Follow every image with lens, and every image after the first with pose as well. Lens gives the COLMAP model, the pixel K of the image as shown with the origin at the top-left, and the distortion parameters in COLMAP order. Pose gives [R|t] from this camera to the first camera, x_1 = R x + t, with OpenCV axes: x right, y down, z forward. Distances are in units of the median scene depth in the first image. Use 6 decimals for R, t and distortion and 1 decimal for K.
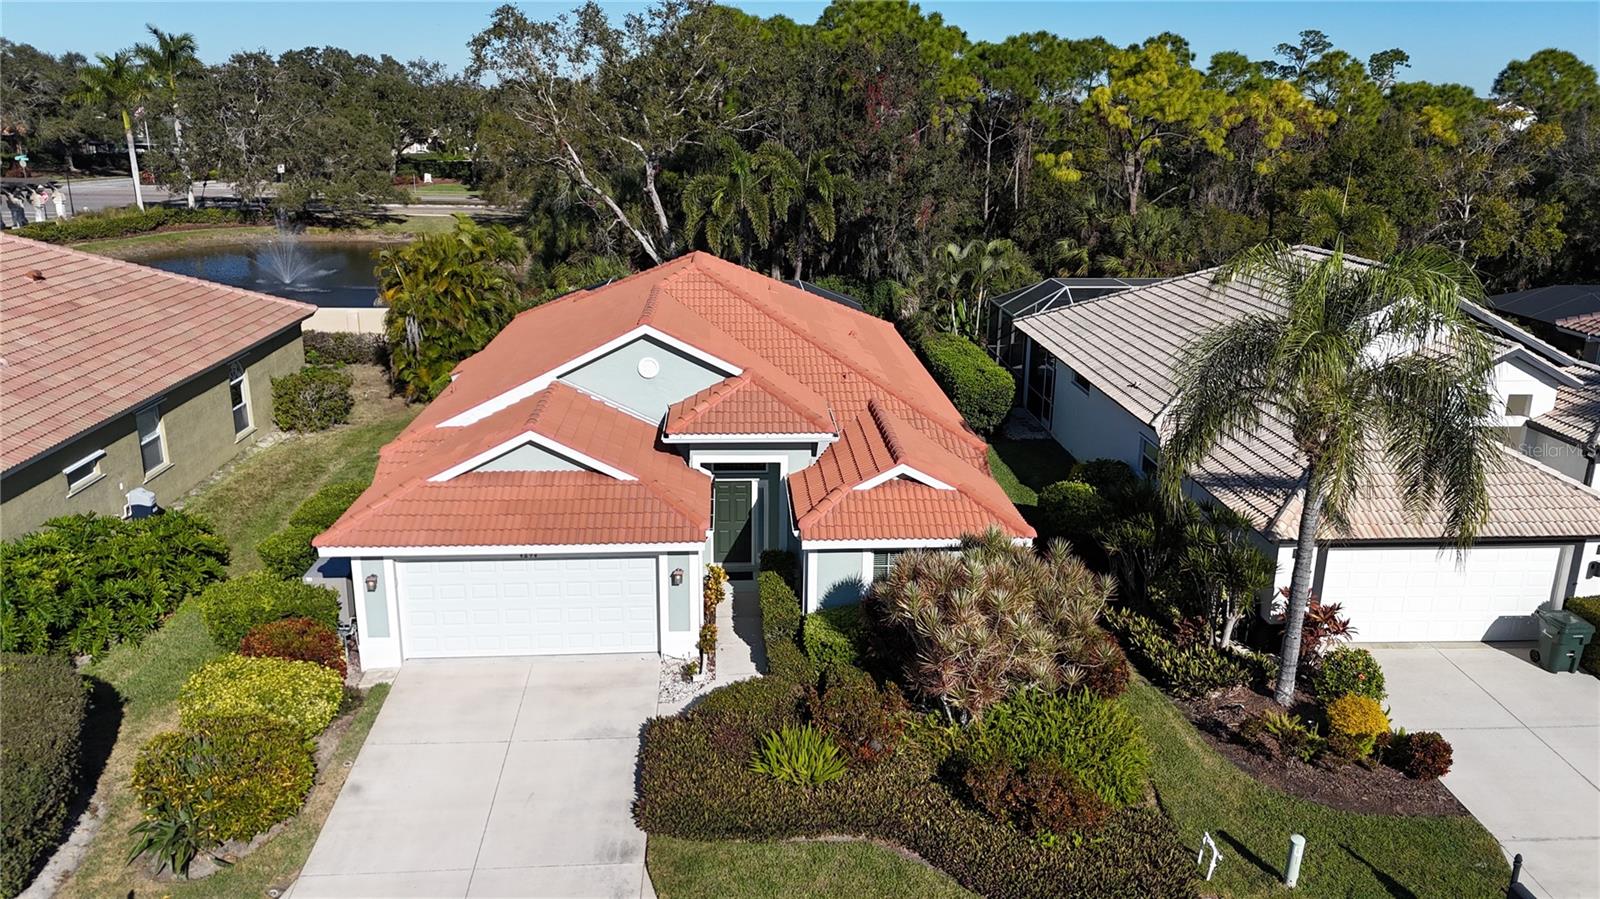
lens RADIAL K [[1178.6, 0, 800.0], [0, 1178.6, 449.5], [0, 0, 1]] dist [0.059057, -0.056363]
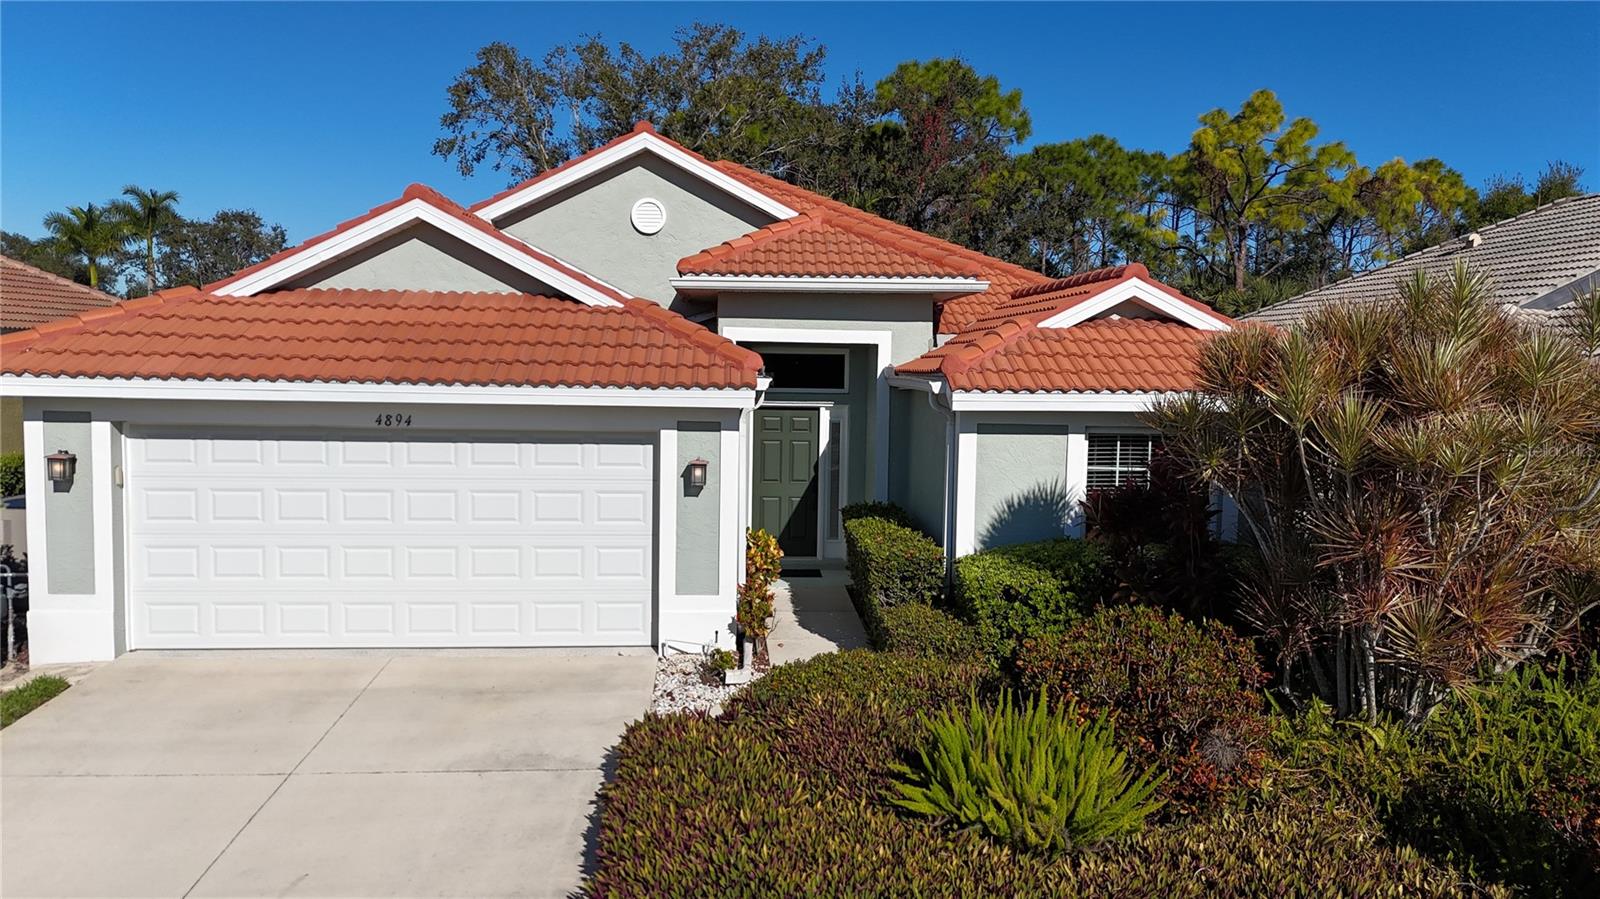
lens RADIAL K [[1178.6, 0, 800.0], [0, 1178.6, 449.5], [0, 0, 1]] dist [0.059057, -0.056363]
pose [[0.999992, 0.004050, -0.000513, -0.059157], [-0.004068, 0.978000, -0.208565, 0.196776], [-0.000343, 0.208565, 0.978008, 0.506567]]
